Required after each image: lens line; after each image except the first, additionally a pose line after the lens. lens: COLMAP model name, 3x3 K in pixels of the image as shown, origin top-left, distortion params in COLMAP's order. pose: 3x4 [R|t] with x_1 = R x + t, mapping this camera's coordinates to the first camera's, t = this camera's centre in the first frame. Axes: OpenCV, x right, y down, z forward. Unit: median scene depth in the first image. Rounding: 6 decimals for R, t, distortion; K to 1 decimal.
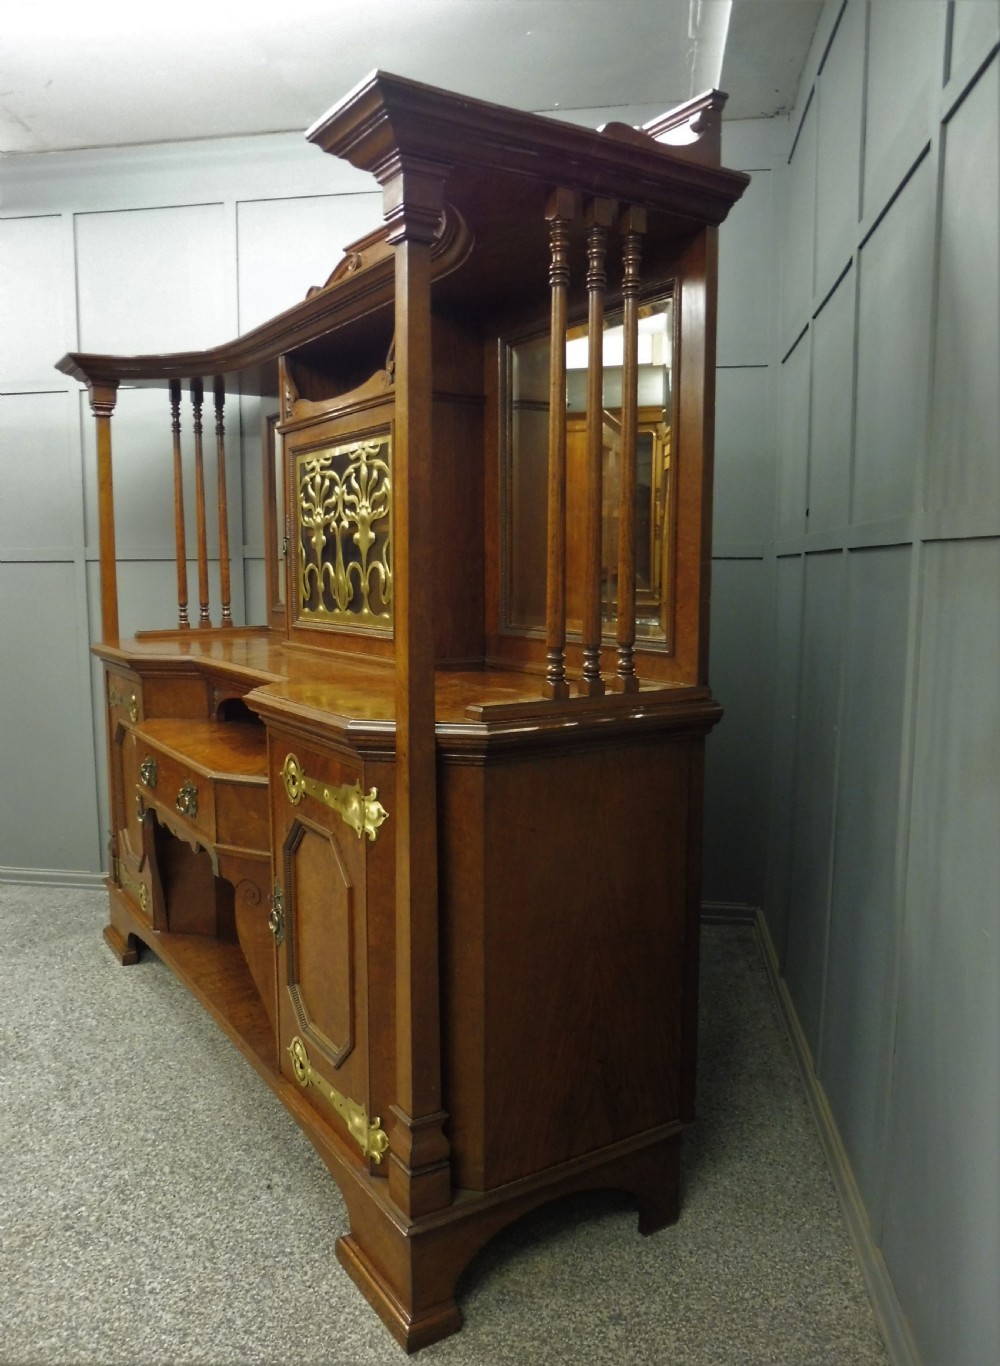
lens RADIAL K [[1045.2, 0, 466.0], [0, 1045.2, 705.7], [0, 0, 1]] dist [-0.046881, 0.001826]
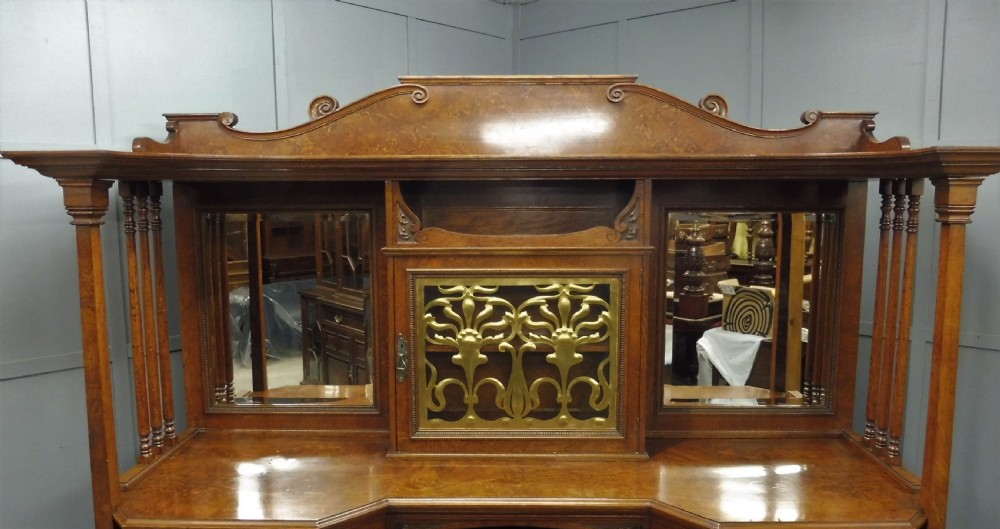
lens RADIAL K [[746.0, 0, 509.0], [0, 746.0, 283.0], [0, 0, 1]] dist [-0.051614, -0.003940]
pose [[0.528200, -0.101224, 0.843065, -0.839609], [0.115165, 0.992235, 0.046980, -0.292992], [-0.841274, 0.072277, 0.535756, 0.590920]]
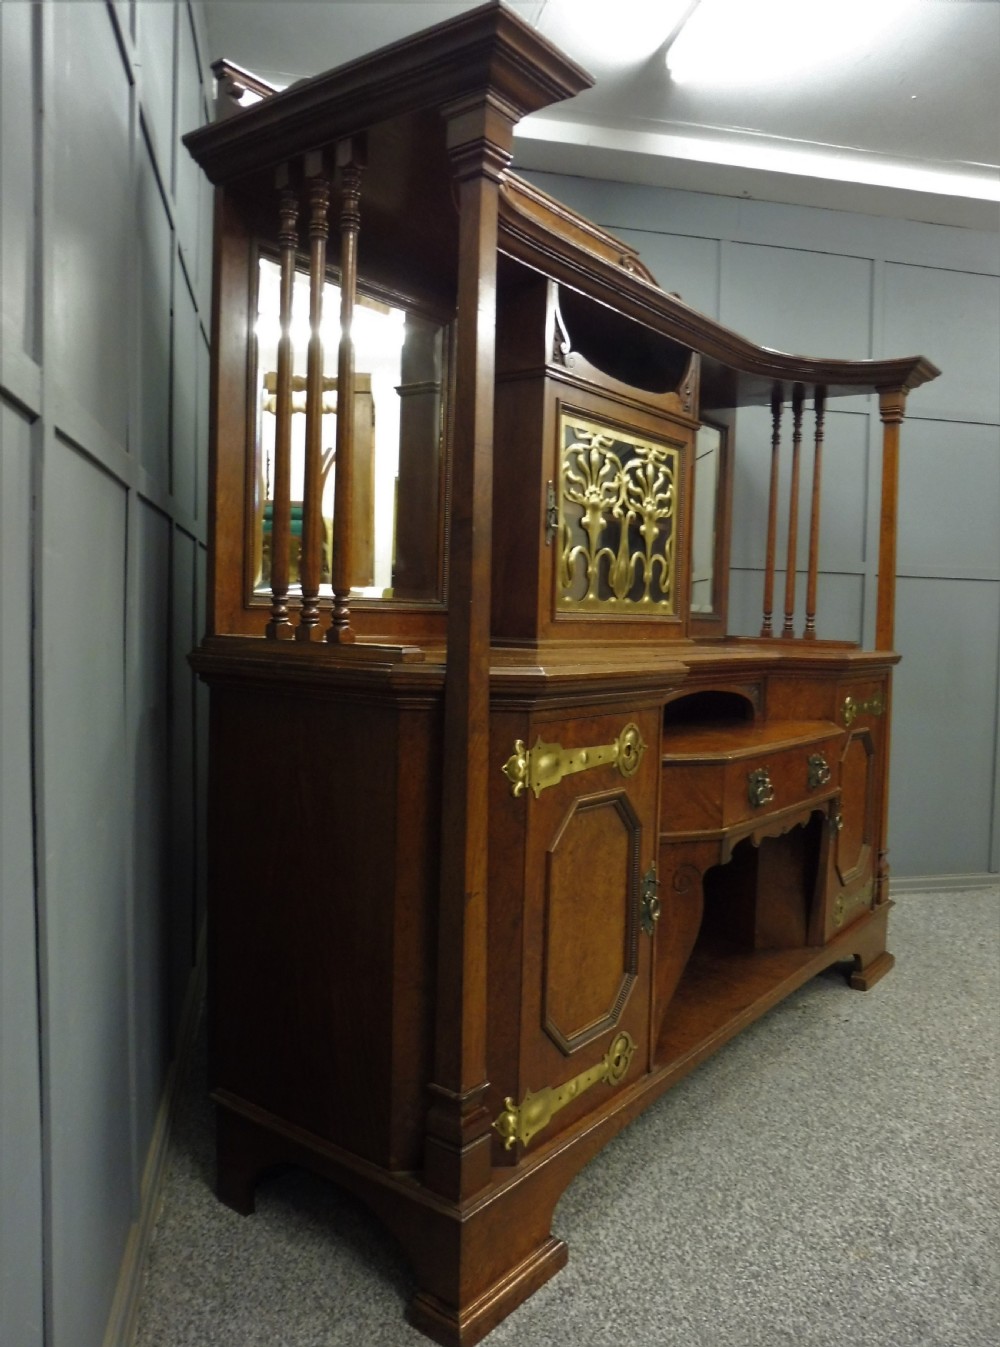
lens RADIAL K [[997.8, 0, 518.4], [0, 997.8, 672.5], [0, 0, 1]] dist [-0.053034, 0.011890]
pose [[-0.380382, -0.058097, 0.923003, -1.005357], [0.103118, 0.989137, 0.104756, -0.138097], [-0.919063, 0.135025, -0.370259, 1.525664]]
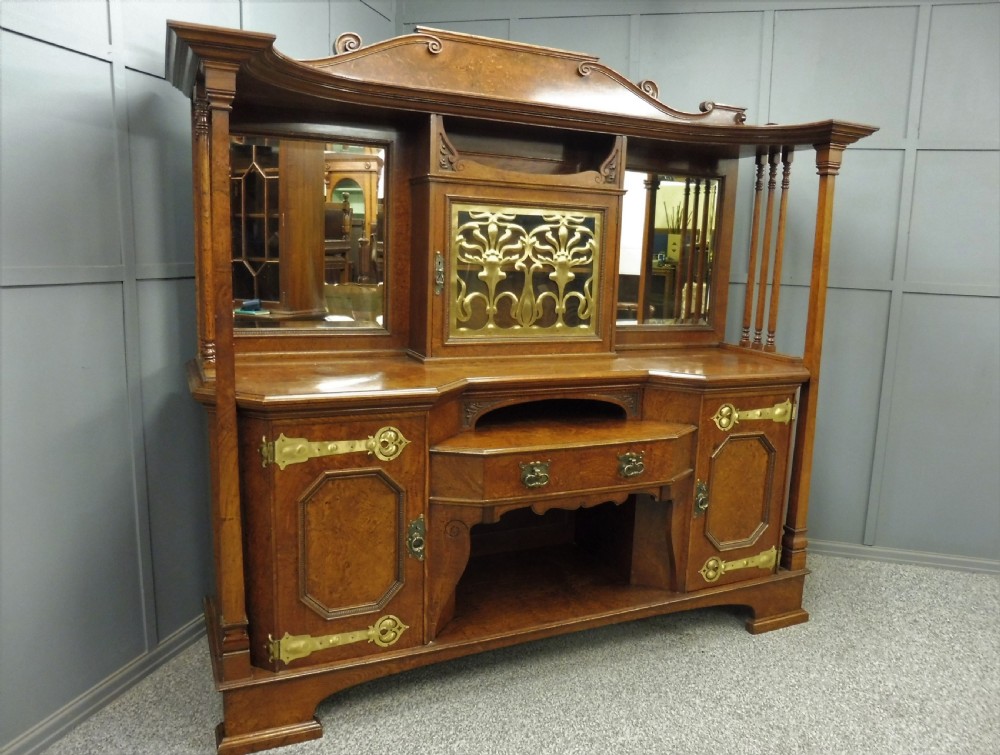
lens RADIAL K [[766.7, 0, 536.3], [0, 766.7, 380.1], [0, 0, 1]] dist [-0.039327, -0.023778]
pose [[0.081796, -0.161149, 0.983535, -1.200314], [0.096966, 0.983447, 0.153070, -0.185749], [-0.991921, 0.082849, 0.096068, 0.943025]]
